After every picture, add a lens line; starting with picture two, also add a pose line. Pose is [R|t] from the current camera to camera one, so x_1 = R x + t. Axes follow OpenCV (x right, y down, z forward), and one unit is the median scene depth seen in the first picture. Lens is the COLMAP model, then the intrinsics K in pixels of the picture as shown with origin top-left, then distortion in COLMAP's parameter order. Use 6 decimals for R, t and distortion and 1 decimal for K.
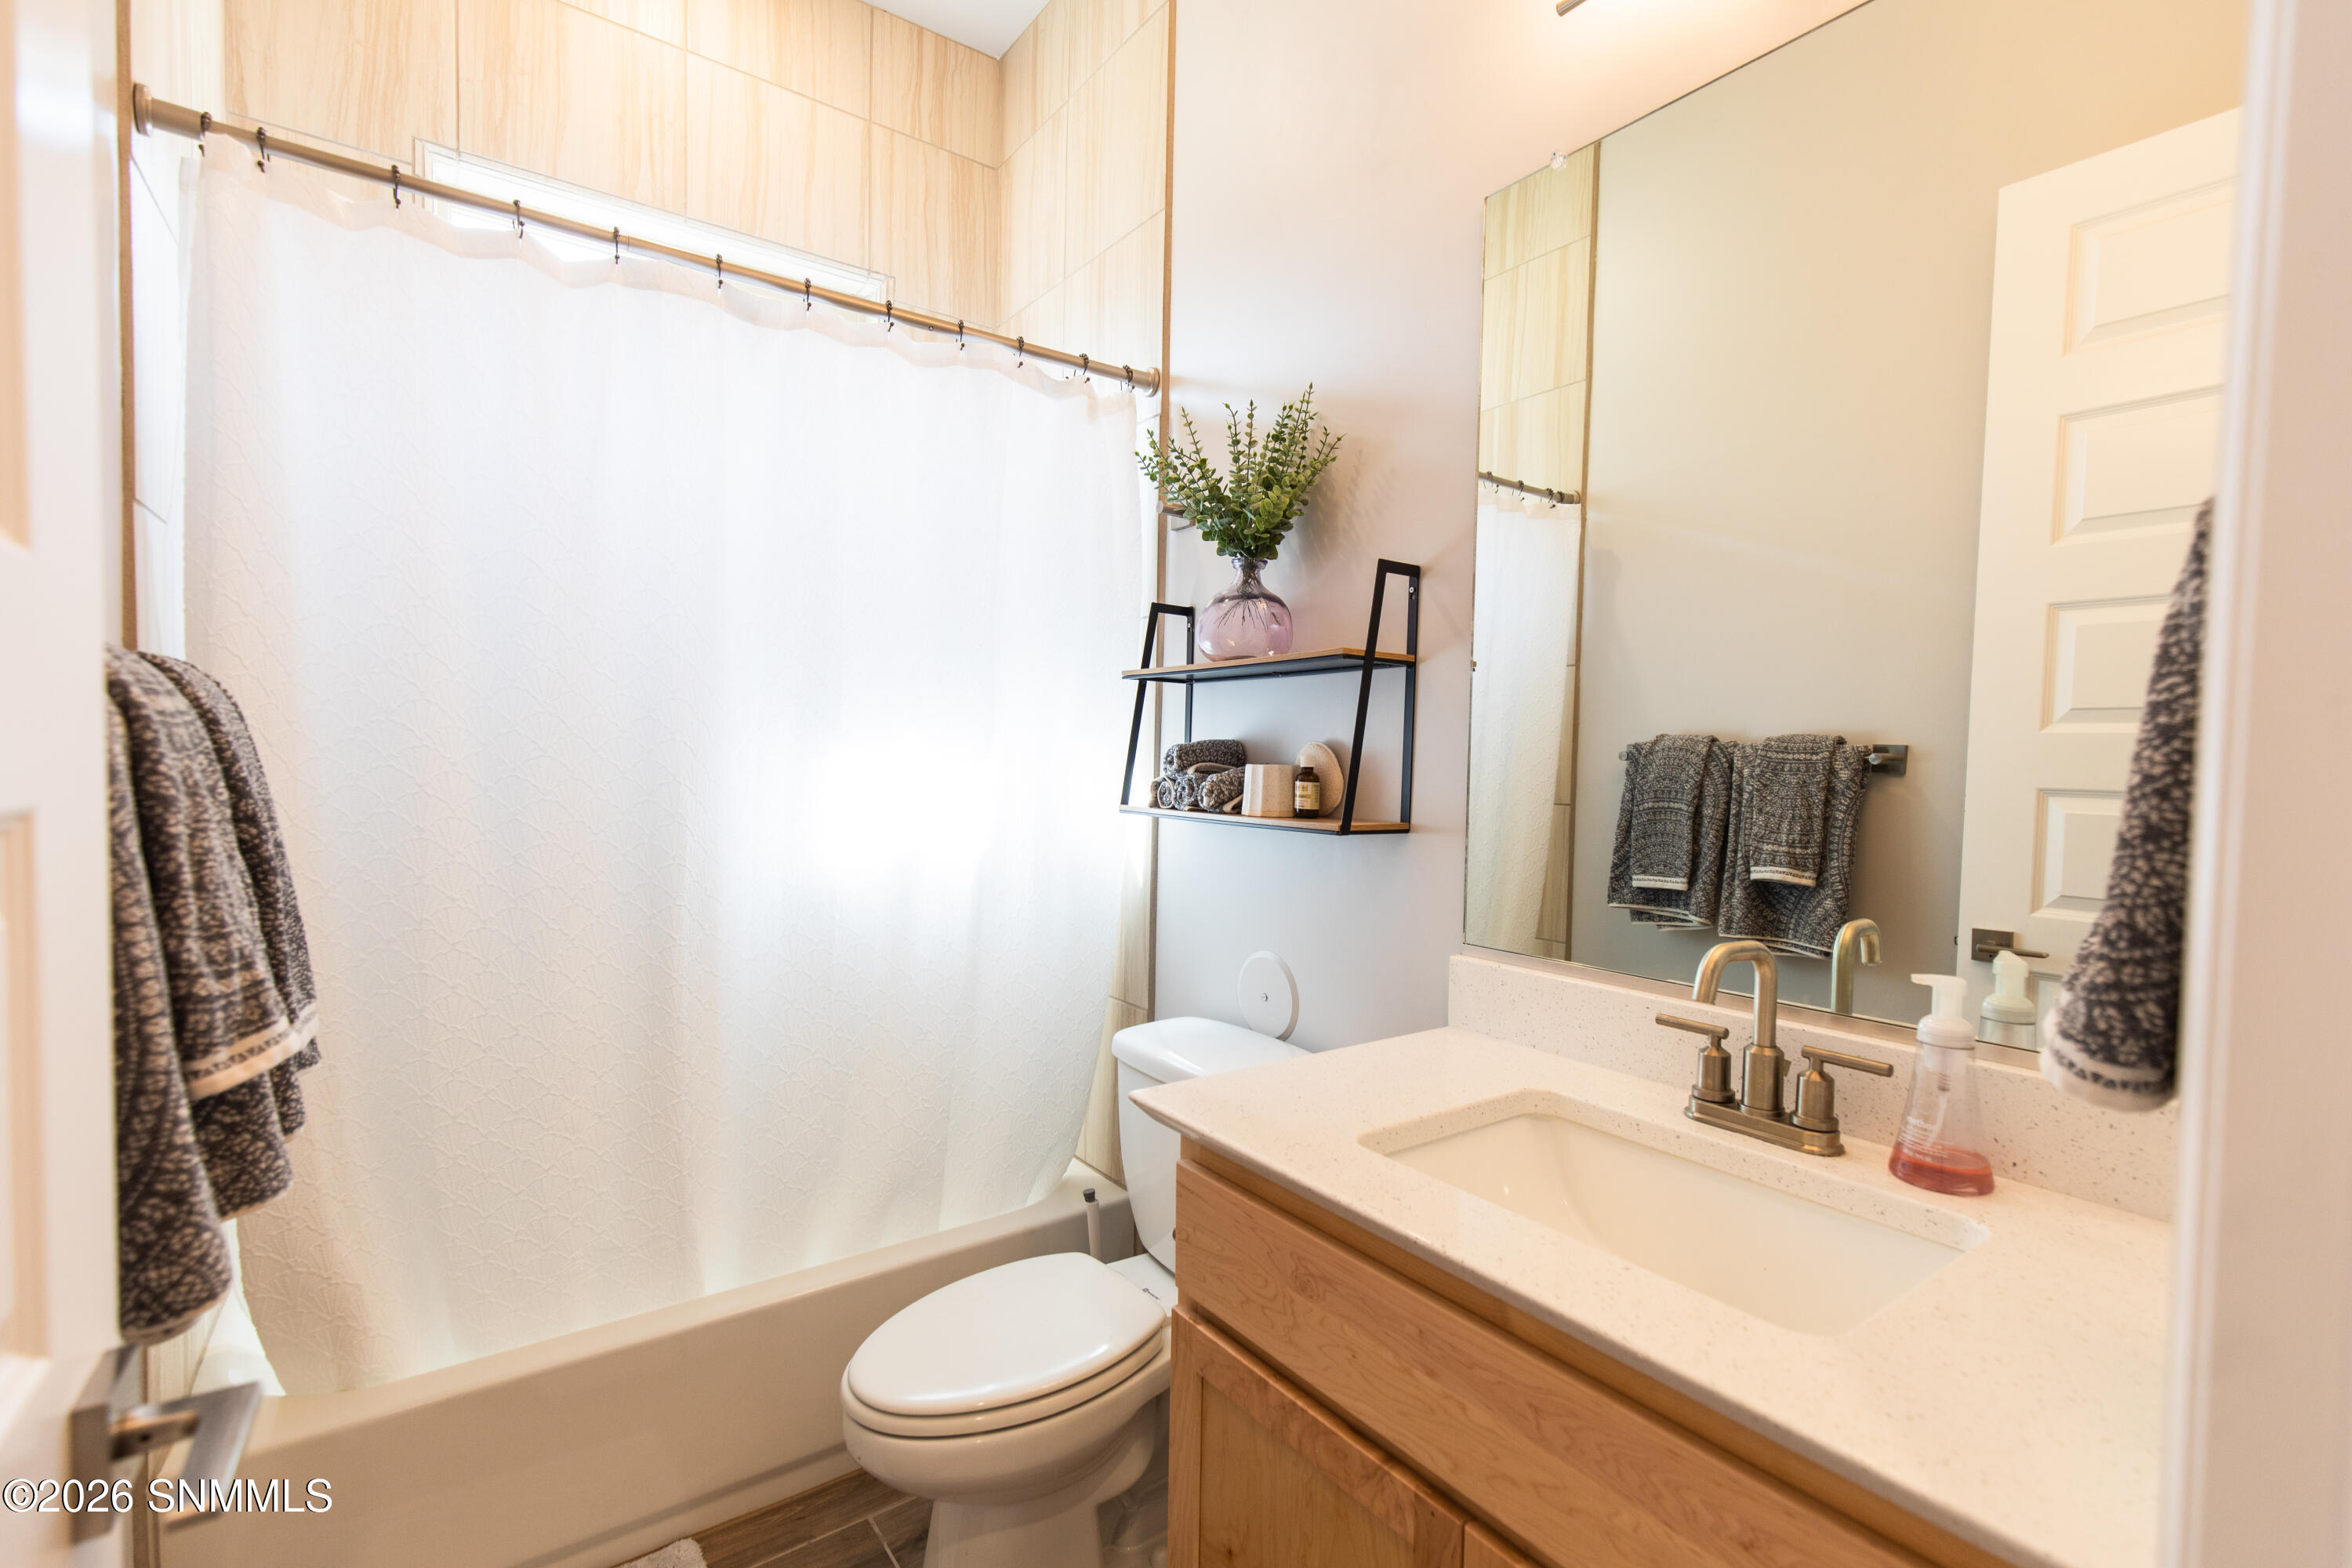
lens RADIAL K [[1051.3, 0, 1184.9], [0, 1051.3, 799.8], [0, 0, 1]] dist [0.003422, 0.000396]
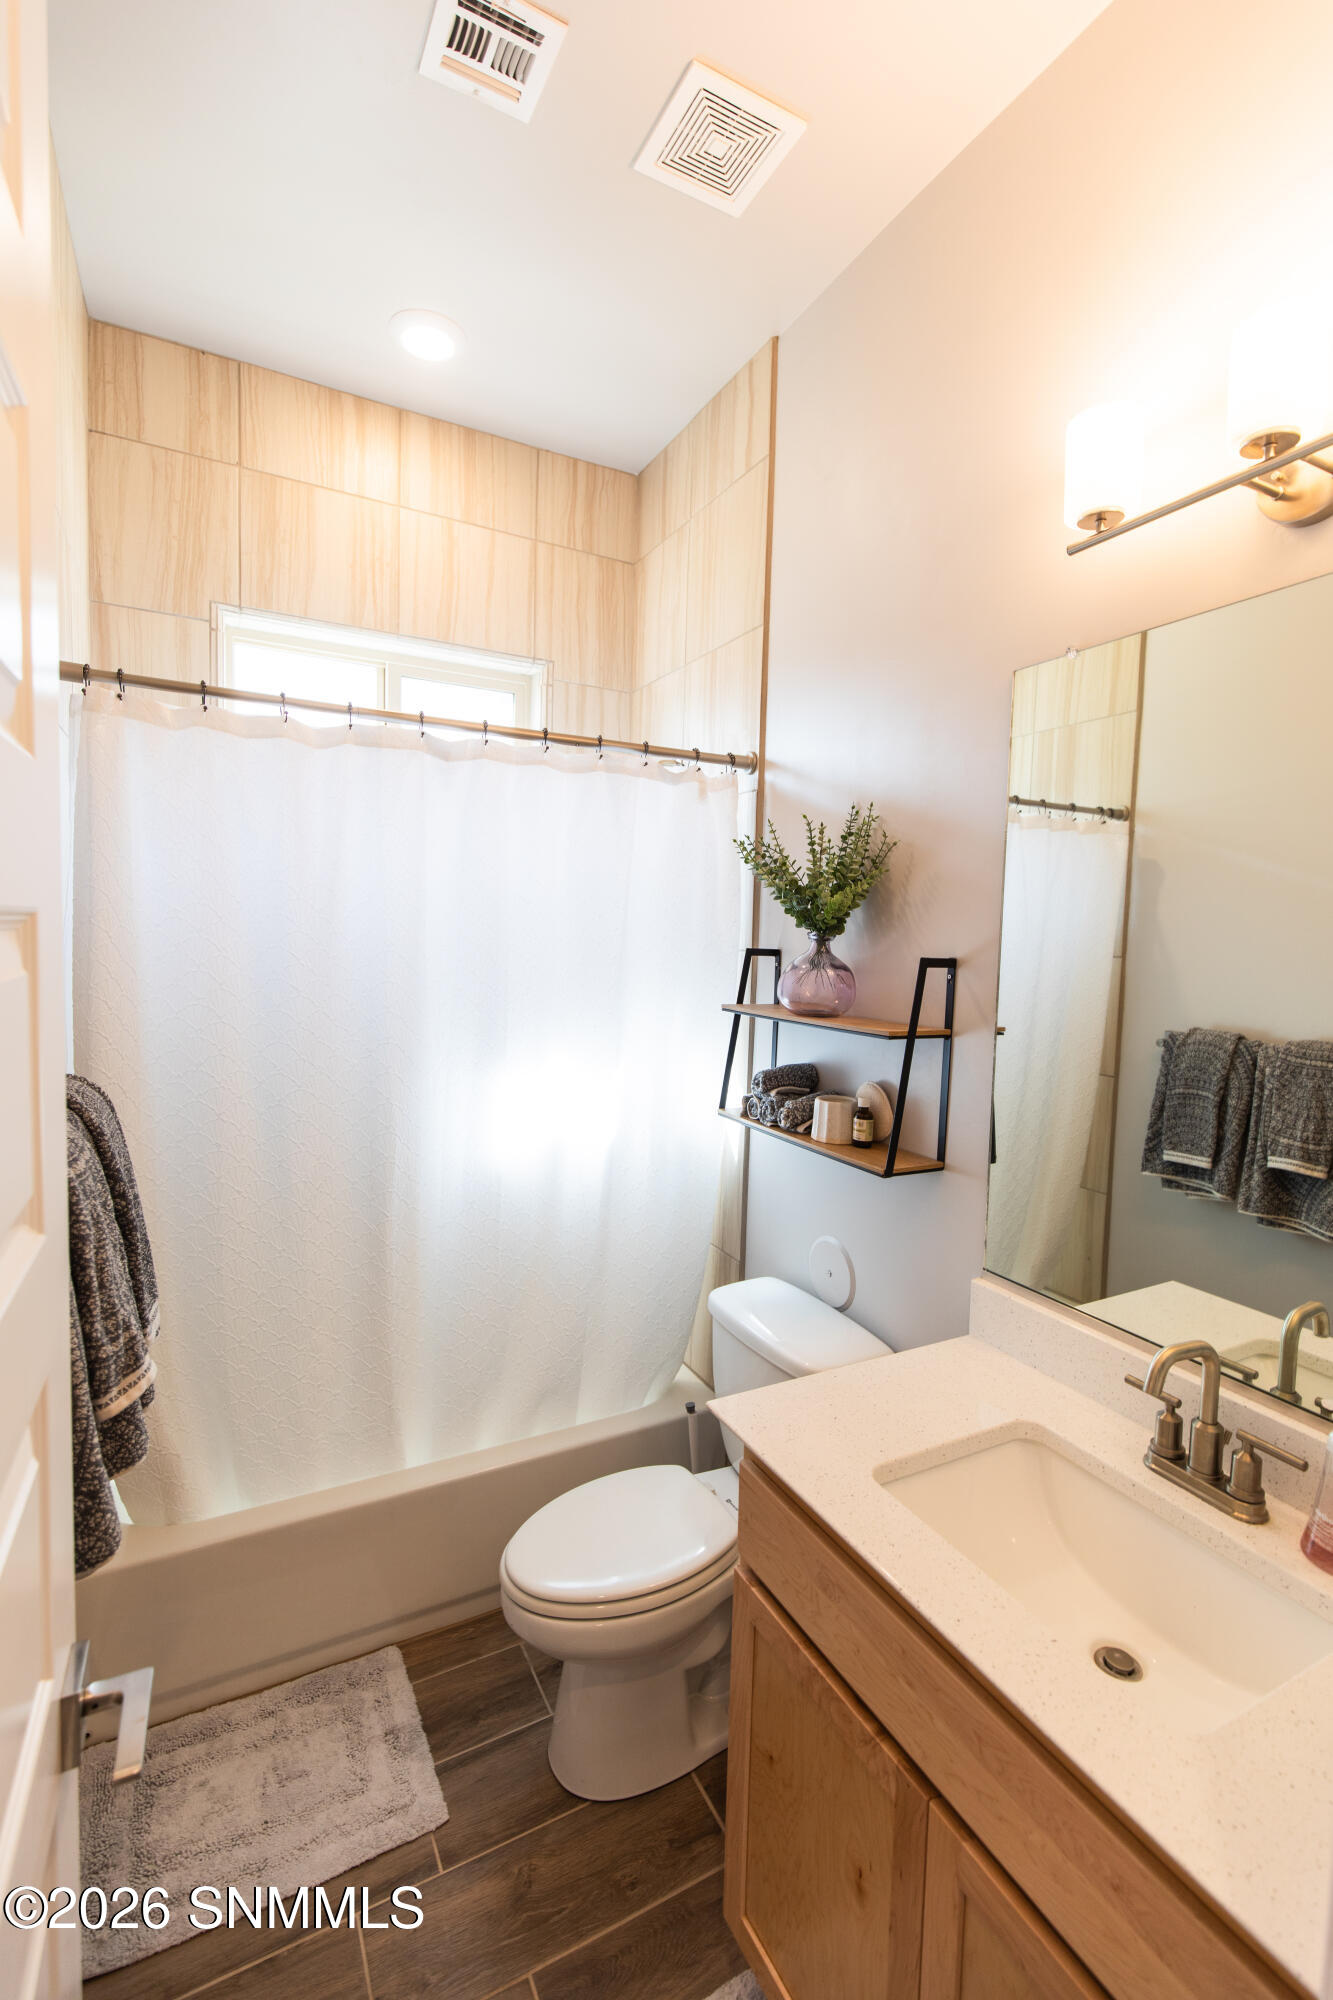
lens RADIAL K [[894.0, 0, 671.7], [0, 894.0, 994.7], [0, 0, 1]] dist [0.003422, 0.000396]
pose [[0.989729, 0.018459, -0.141762, 0.037198], [-0.014728, 0.999518, 0.027319, -0.182019], [0.142198, -0.024951, 0.989524, -0.082978]]
